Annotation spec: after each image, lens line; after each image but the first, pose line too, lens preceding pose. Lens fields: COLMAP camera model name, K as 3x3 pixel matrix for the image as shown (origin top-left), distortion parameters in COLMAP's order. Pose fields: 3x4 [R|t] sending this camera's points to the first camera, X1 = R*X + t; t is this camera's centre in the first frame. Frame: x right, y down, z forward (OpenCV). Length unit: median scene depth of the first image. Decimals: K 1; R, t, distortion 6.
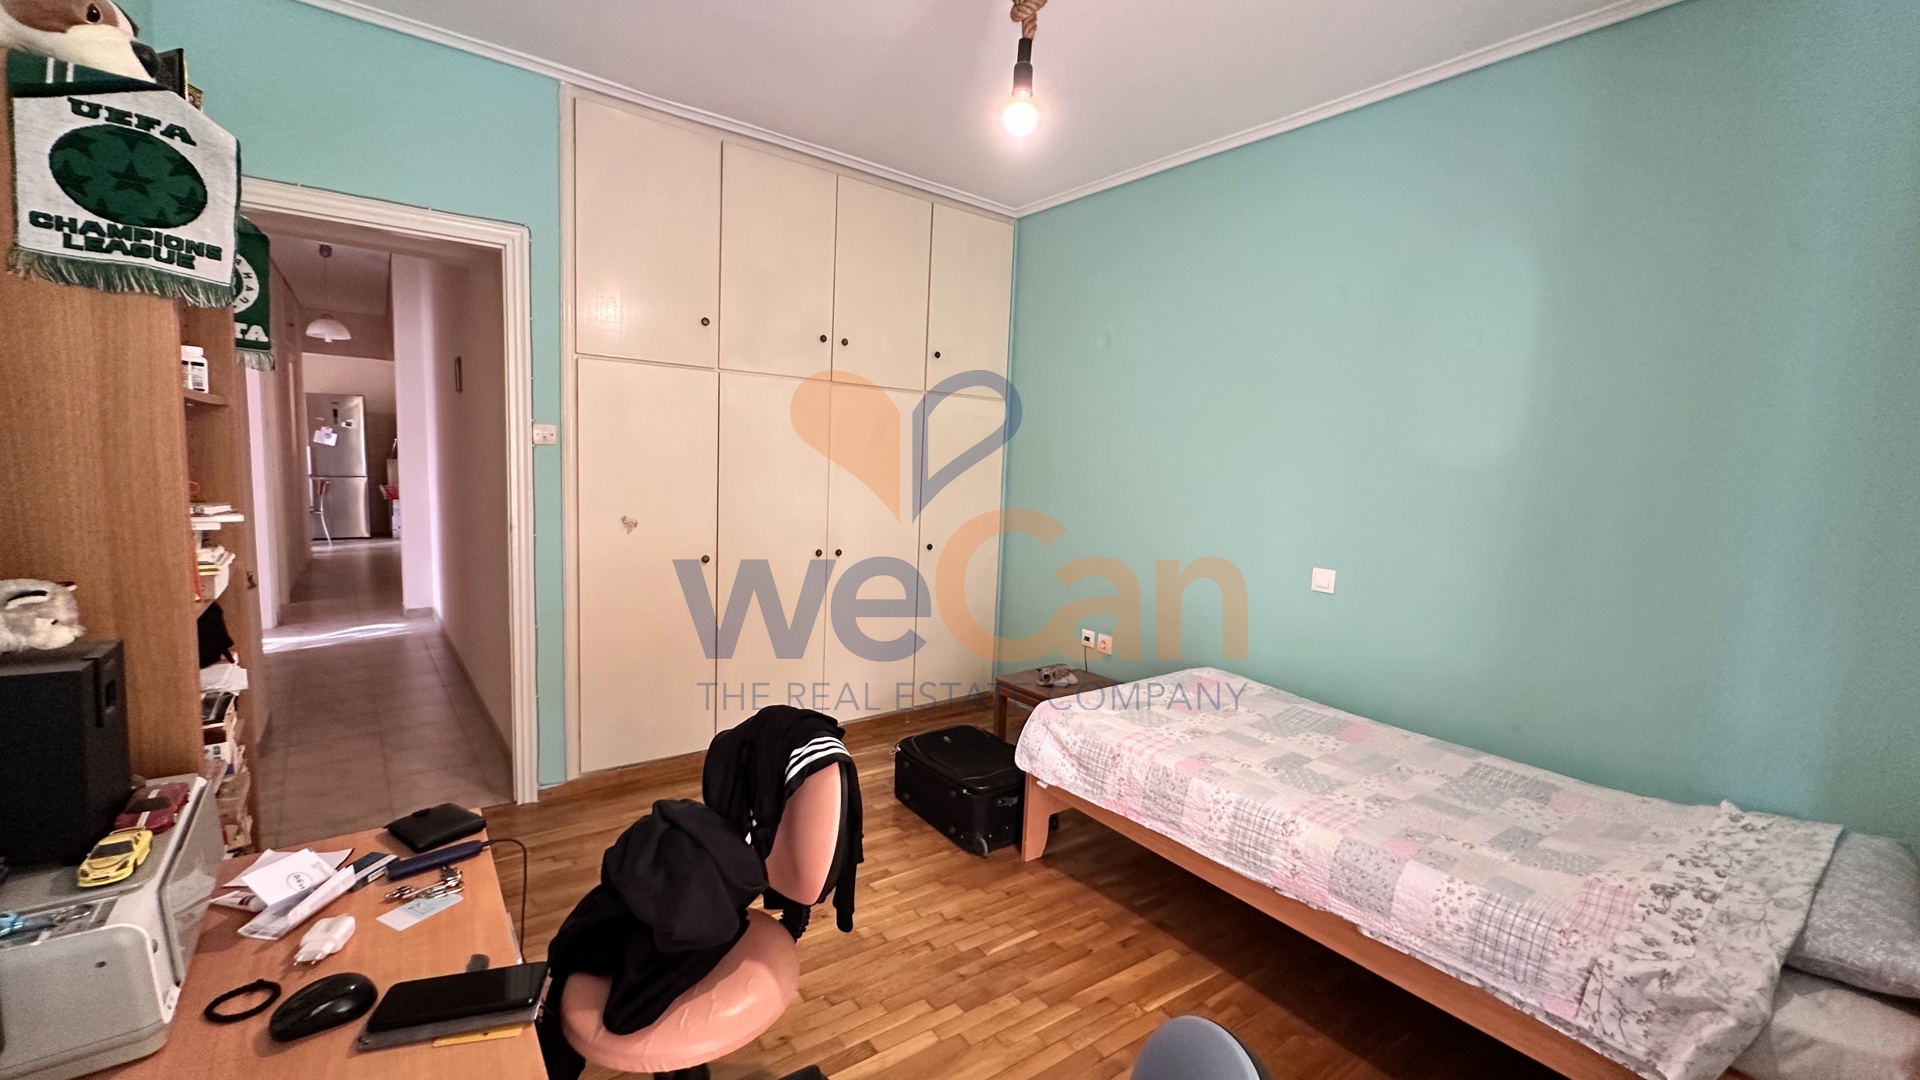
lens RADIAL K [[768.5, 0, 964.6], [0, 768.5, 536.2], [0, 0, 1]] dist [-0.001051, -0.000244]
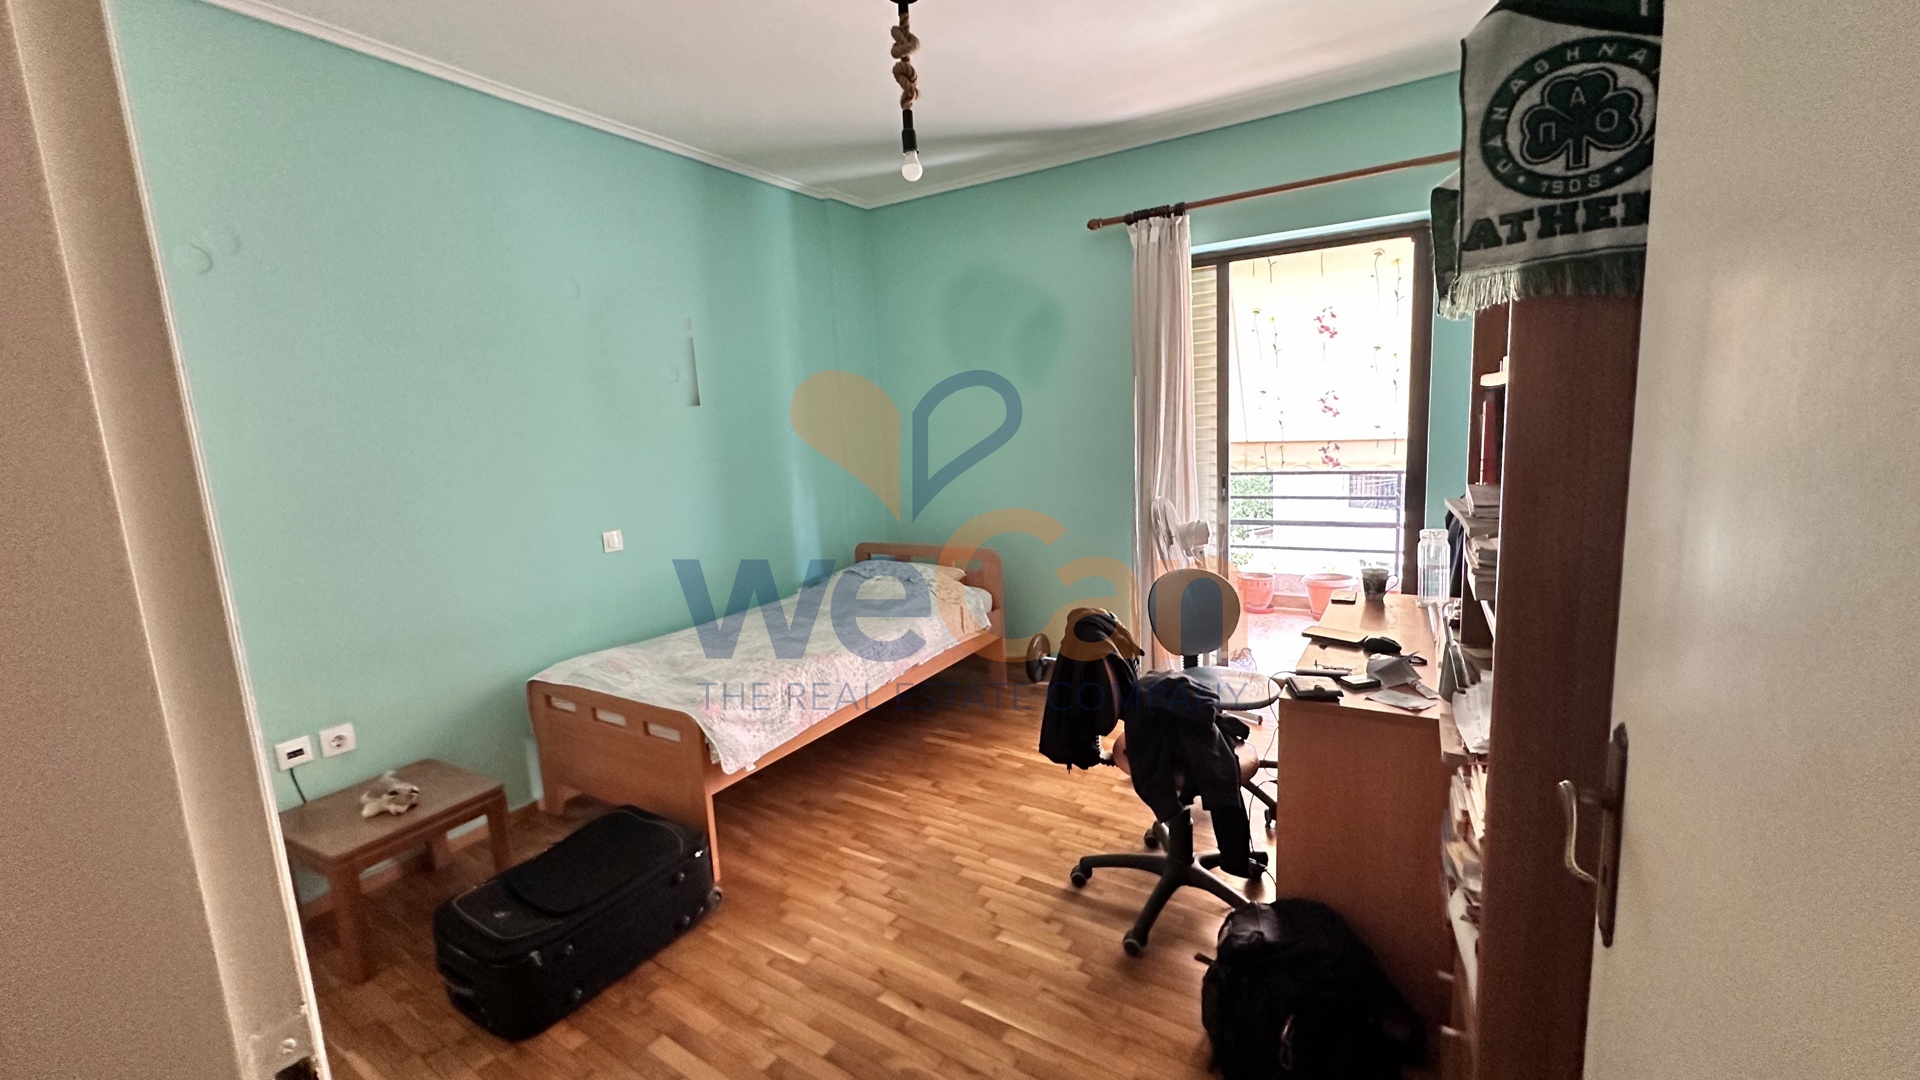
lens RADIAL K [[768.5, 0, 964.6], [0, 768.5, 536.2], [0, 0, 1]] dist [-0.001051, -0.000244]
pose [[-0.372230, -0.159927, 0.914258, -0.909861], [0.132581, 0.965779, 0.222918, -0.159877], [-0.918622, 0.204190, -0.338289, 1.074869]]
